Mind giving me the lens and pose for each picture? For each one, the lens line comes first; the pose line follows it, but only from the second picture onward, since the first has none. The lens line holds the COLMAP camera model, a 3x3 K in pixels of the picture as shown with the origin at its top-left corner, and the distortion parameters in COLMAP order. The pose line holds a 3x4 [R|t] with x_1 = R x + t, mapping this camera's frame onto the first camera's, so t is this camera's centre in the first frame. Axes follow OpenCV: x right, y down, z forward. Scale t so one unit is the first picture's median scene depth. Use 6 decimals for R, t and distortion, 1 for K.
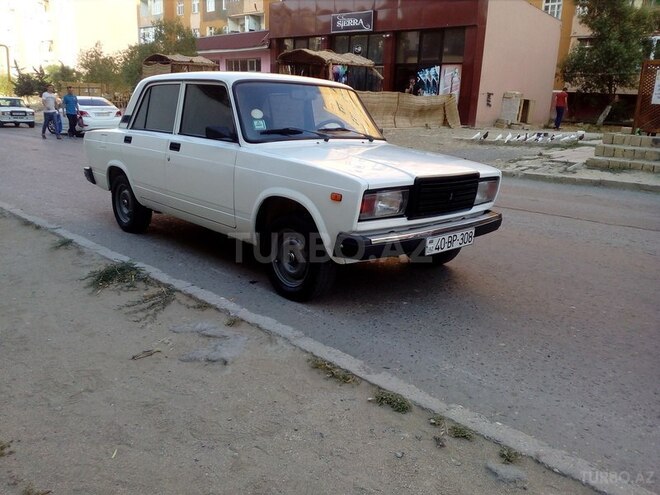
lens RADIAL K [[550.7, 0, 329.1], [0, 550.7, 249.2], [0, 0, 1]] dist [0.034839, -0.069657]
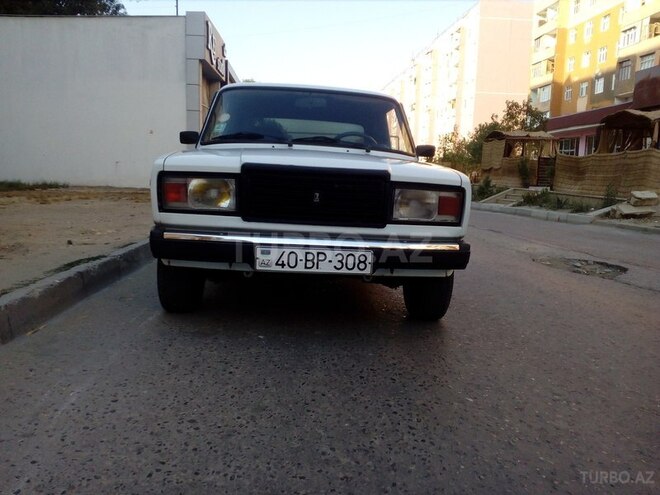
lens RADIAL K [[550.7, 0, 371.1], [0, 550.7, 253.7], [0, 0, 1]] dist [0.034839, -0.069657]
pose [[0.775143, 0.079057, -0.626820, 0.724295], [-0.177213, 0.979518, -0.095605, 0.032018], [0.606423, 0.185189, 0.773276, 0.495480]]
